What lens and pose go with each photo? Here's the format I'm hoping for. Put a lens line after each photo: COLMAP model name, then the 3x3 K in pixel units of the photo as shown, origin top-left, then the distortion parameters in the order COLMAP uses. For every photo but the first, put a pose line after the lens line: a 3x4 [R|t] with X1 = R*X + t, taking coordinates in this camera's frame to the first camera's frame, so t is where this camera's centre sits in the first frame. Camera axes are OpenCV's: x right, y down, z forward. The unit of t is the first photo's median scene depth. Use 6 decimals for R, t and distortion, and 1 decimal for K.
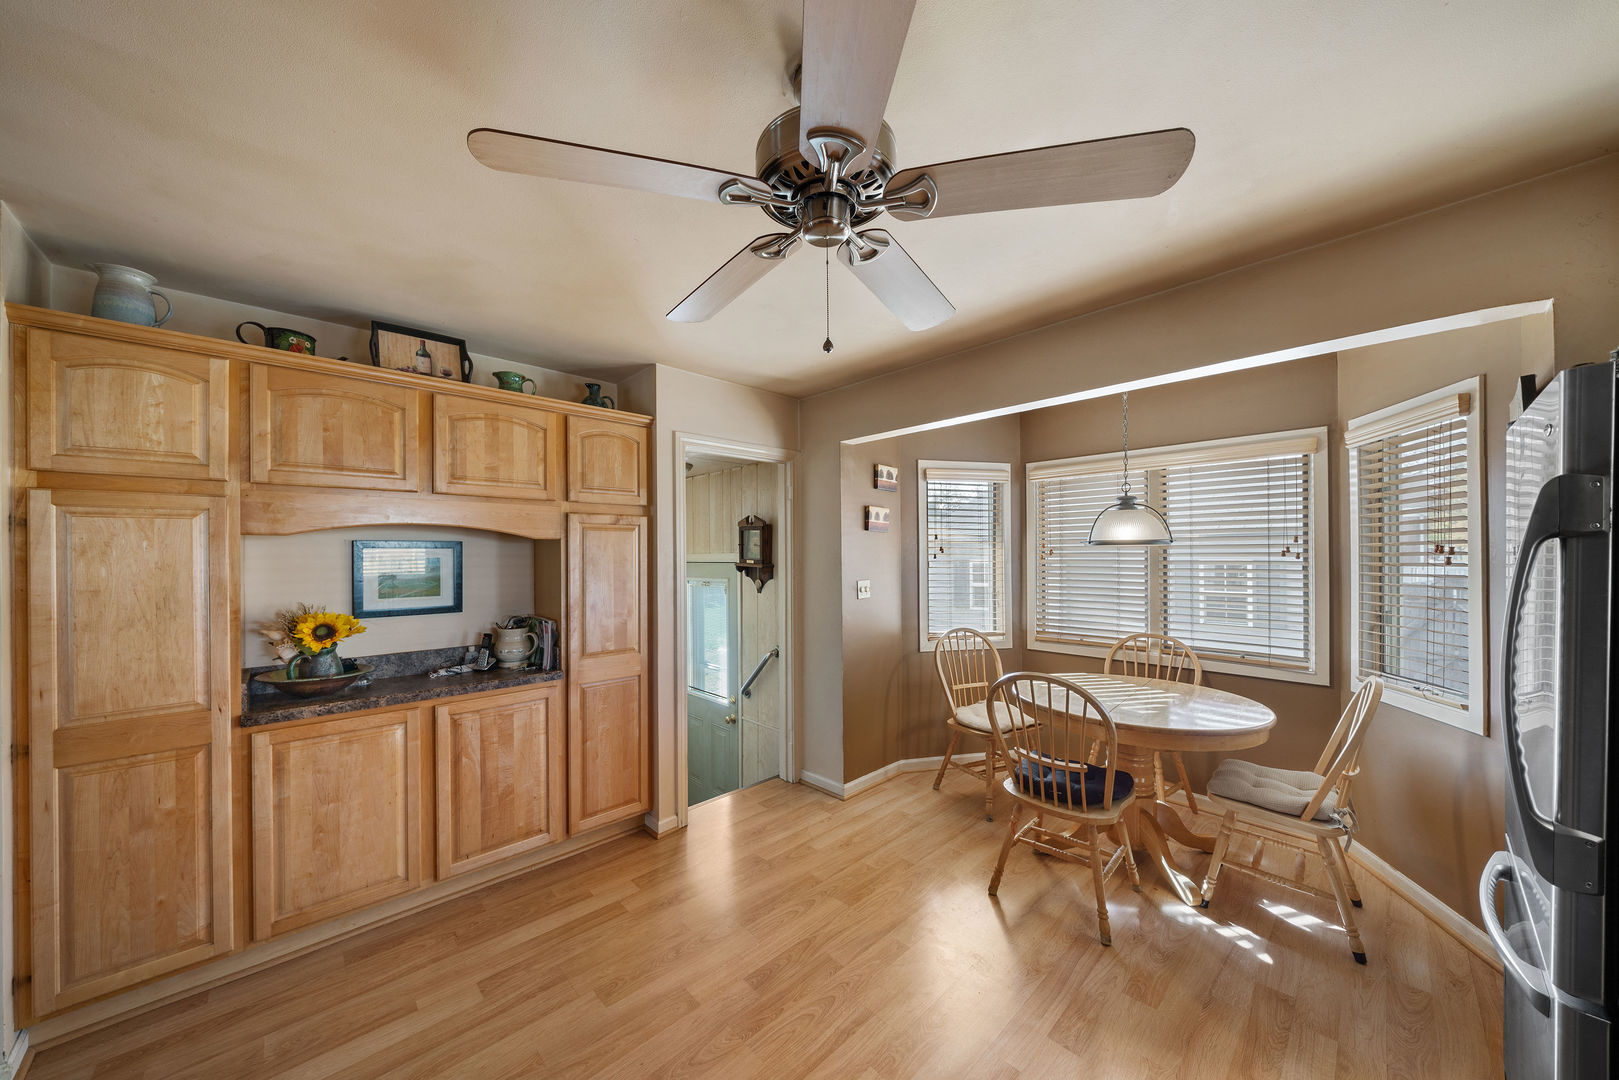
lens RADIAL K [[561.8, 0, 794.3], [0, 561.8, 555.9], [0, 0, 1]] dist [-0.001954, -0.000100]
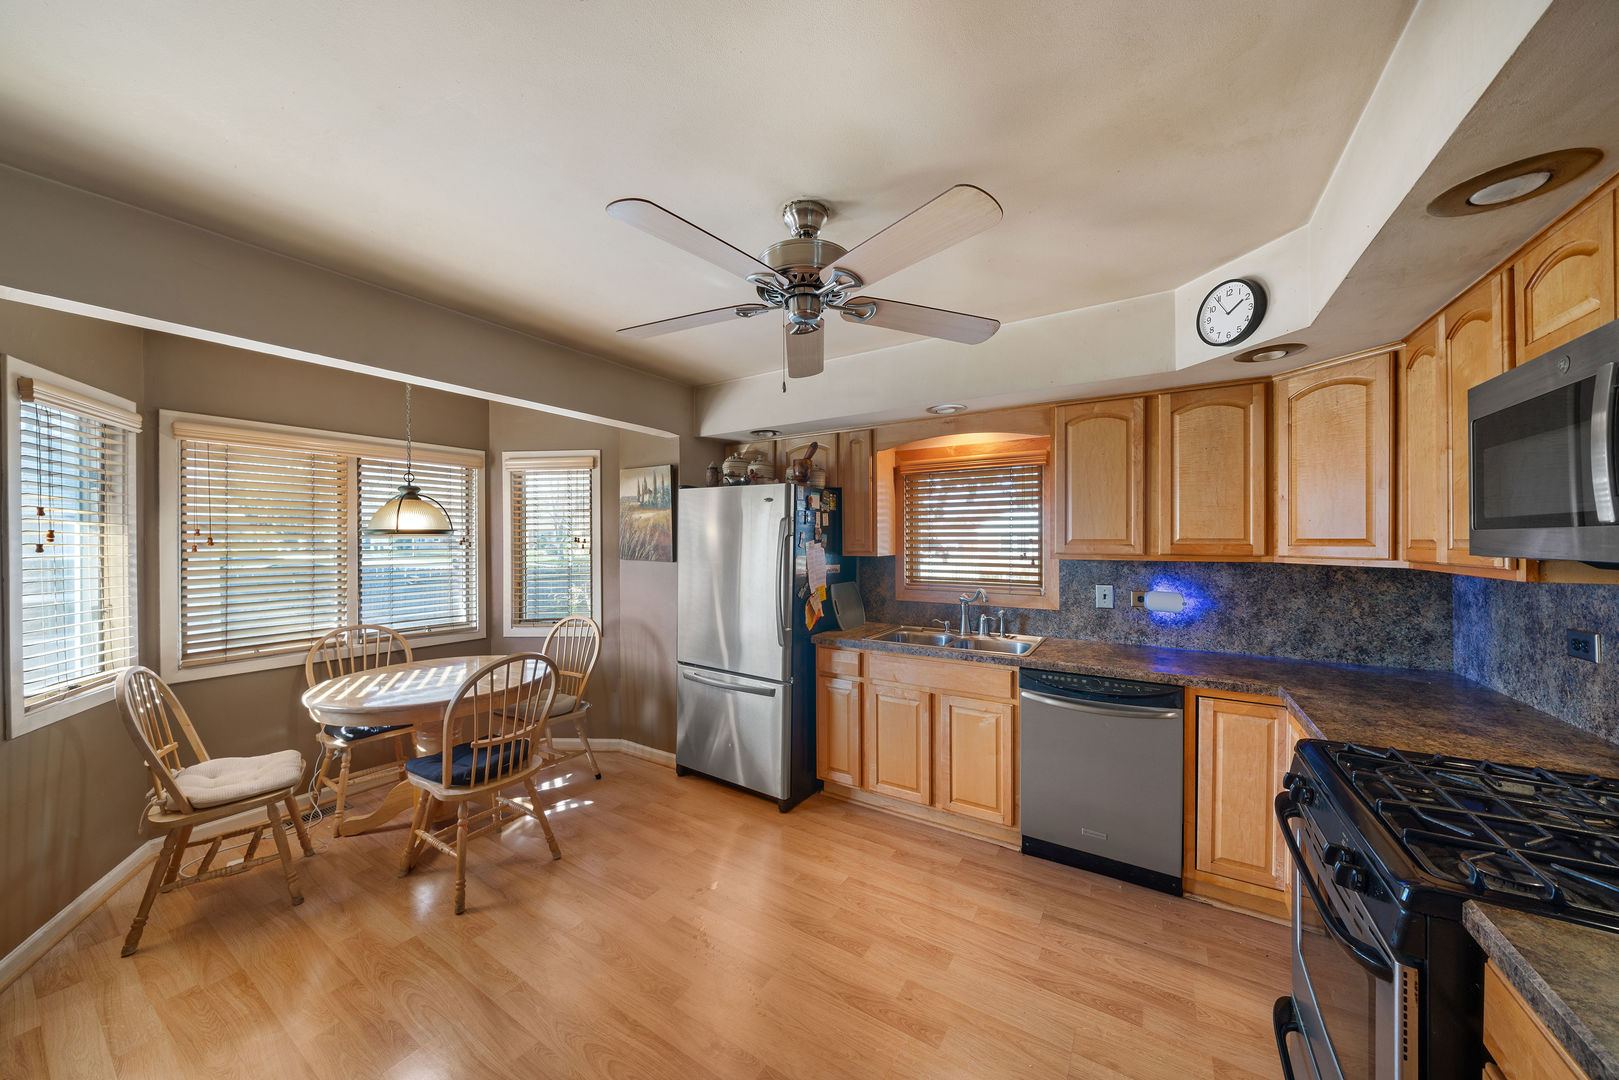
lens RADIAL K [[561.8, 0, 793.6], [0, 561.8, 536.2], [0, 0, 1]] dist [-0.001954, -0.000100]
pose [[-0.254033, 0.012509, 0.967115, -0.588462], [0.008235, 0.999908, -0.010770, 0.001213], [-0.967160, 0.005229, -0.254113, 0.606887]]
